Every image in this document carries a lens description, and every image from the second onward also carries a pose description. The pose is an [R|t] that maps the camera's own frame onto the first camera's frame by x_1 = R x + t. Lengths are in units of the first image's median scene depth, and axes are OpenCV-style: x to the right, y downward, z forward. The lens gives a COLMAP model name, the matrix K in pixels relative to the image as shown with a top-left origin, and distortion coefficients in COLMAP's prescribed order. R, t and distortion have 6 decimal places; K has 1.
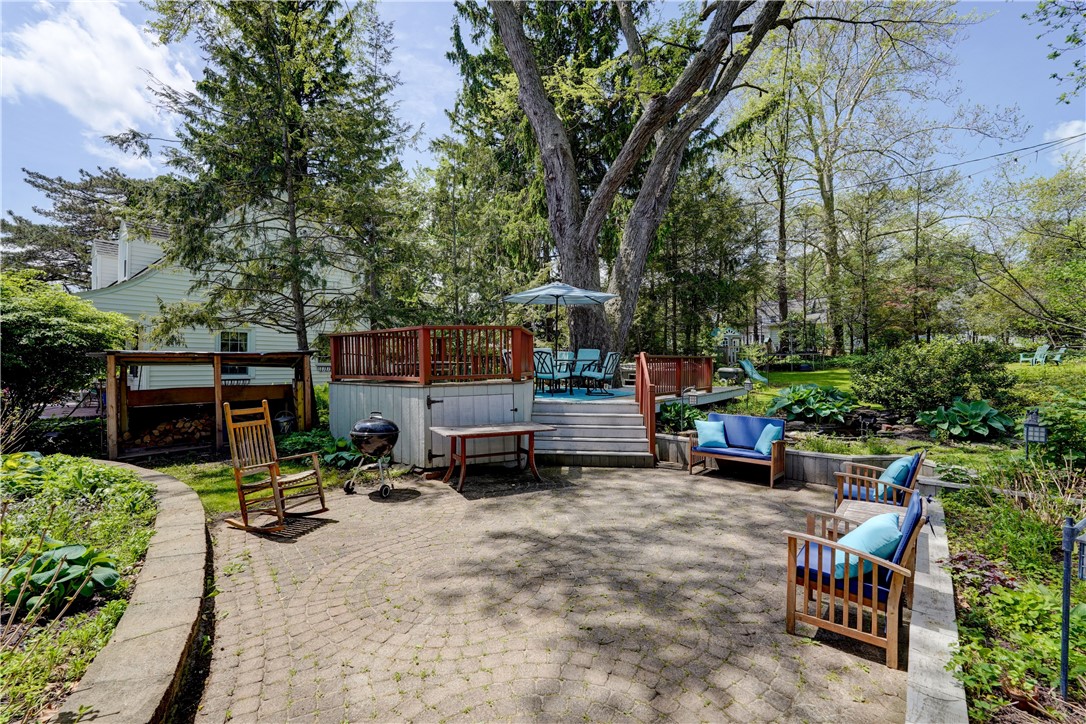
lens RADIAL K [[495.1, 0, 542.4], [0, 495.1, 355.3], [0, 0, 1]] dist [-0.003699, -0.000087]
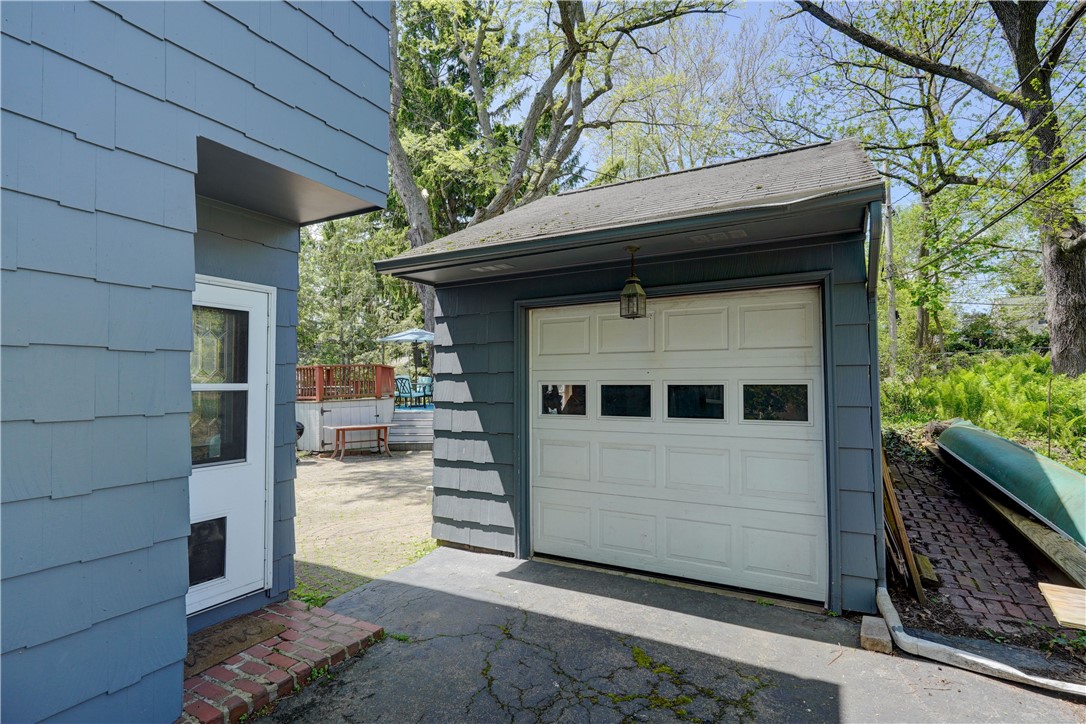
lens RADIAL K [[538.3, 0, 539.0], [0, 538.3, 358.9], [0, 0, 1]] dist [-0.000449, -0.000008]
pose [[0.984756, -0.002700, 0.173920, 0.170834], [0.007396, 0.999625, -0.026357, -0.028847], [-0.173783, 0.027242, 0.984407, -0.895491]]
